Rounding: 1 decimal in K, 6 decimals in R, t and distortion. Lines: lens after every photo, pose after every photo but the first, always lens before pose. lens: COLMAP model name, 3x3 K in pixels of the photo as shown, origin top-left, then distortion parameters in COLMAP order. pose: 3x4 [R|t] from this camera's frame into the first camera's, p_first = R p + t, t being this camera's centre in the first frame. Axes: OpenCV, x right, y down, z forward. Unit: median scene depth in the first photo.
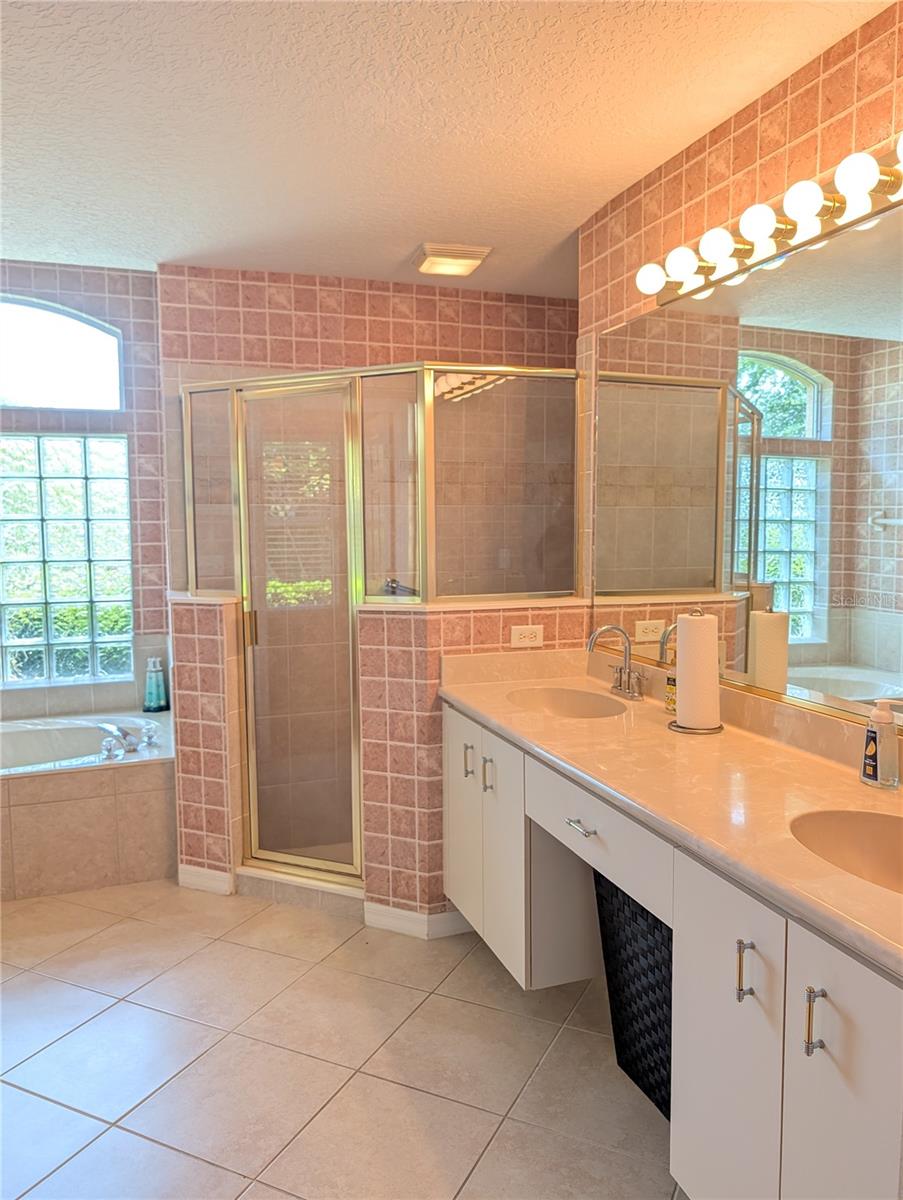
lens RADIAL K [[873.5, 0, 454.4], [0, 873.5, 597.6], [0, 0, 1]] dist [-0.001884, -0.000882]
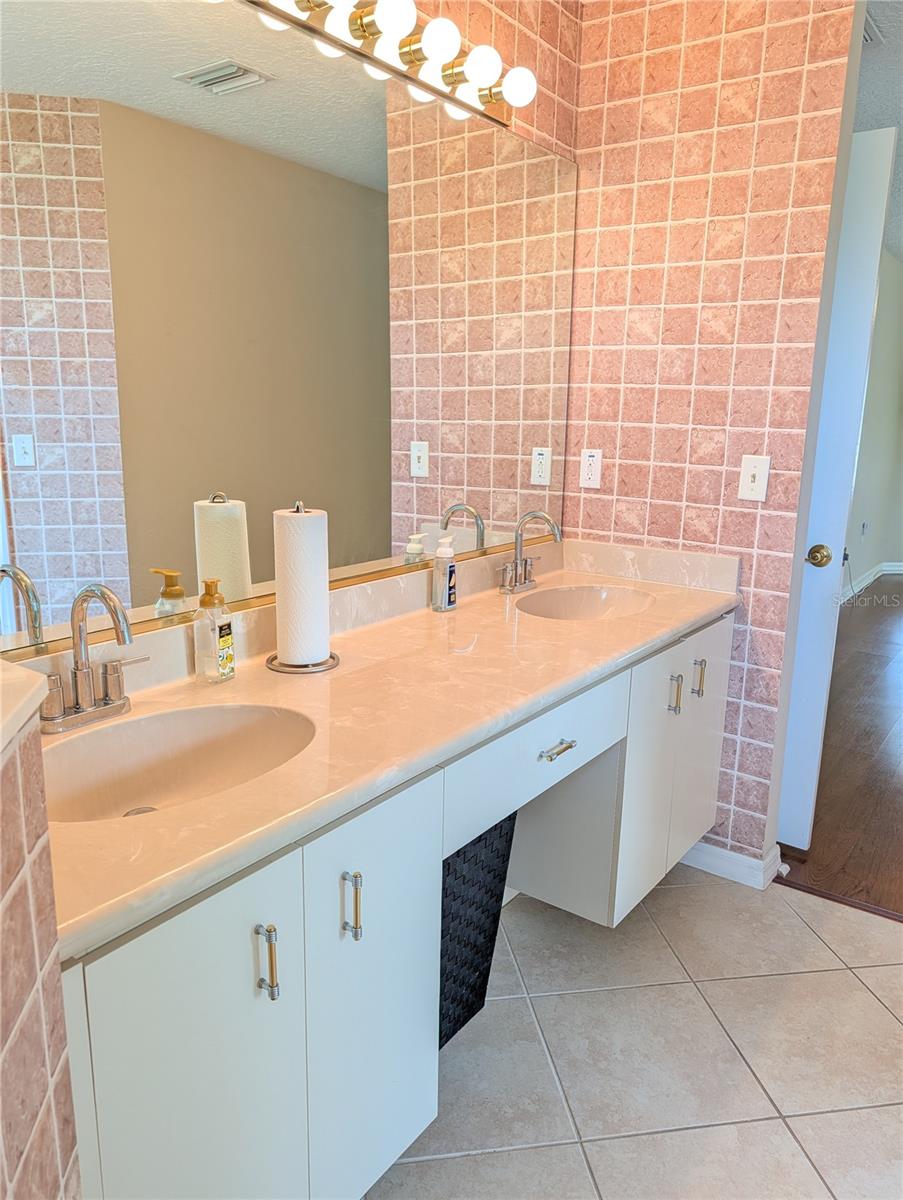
lens RADIAL K [[865.4, 0, 452.0], [0, 865.4, 599.9], [0, 0, 1]] dist [0.016003, -0.010607]
pose [[-0.570338, -0.188018, 0.799602, -0.351242], [0.050722, 0.963532, 0.262743, -0.084070], [-0.819843, 0.190410, -0.540002, 1.174593]]
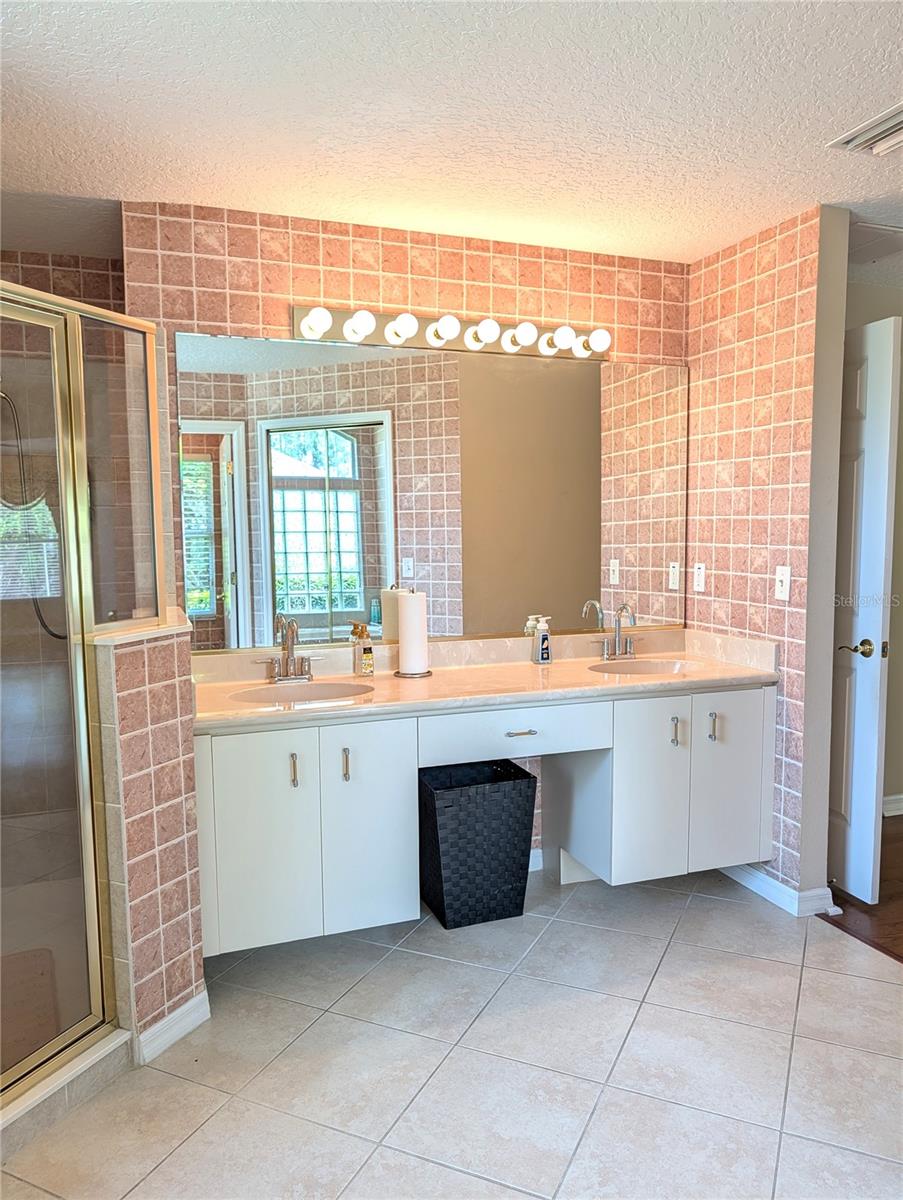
lens RADIAL K [[838.8, 0, 455.3], [0, 838.8, 615.0], [0, 0, 1]] dist [0.063101, -0.076154]
pose [[-0.027114, -0.095988, 0.995013, -0.958066], [0.090021, 0.991100, 0.098064, -0.063521], [-0.995571, 0.092231, -0.018232, 0.865691]]
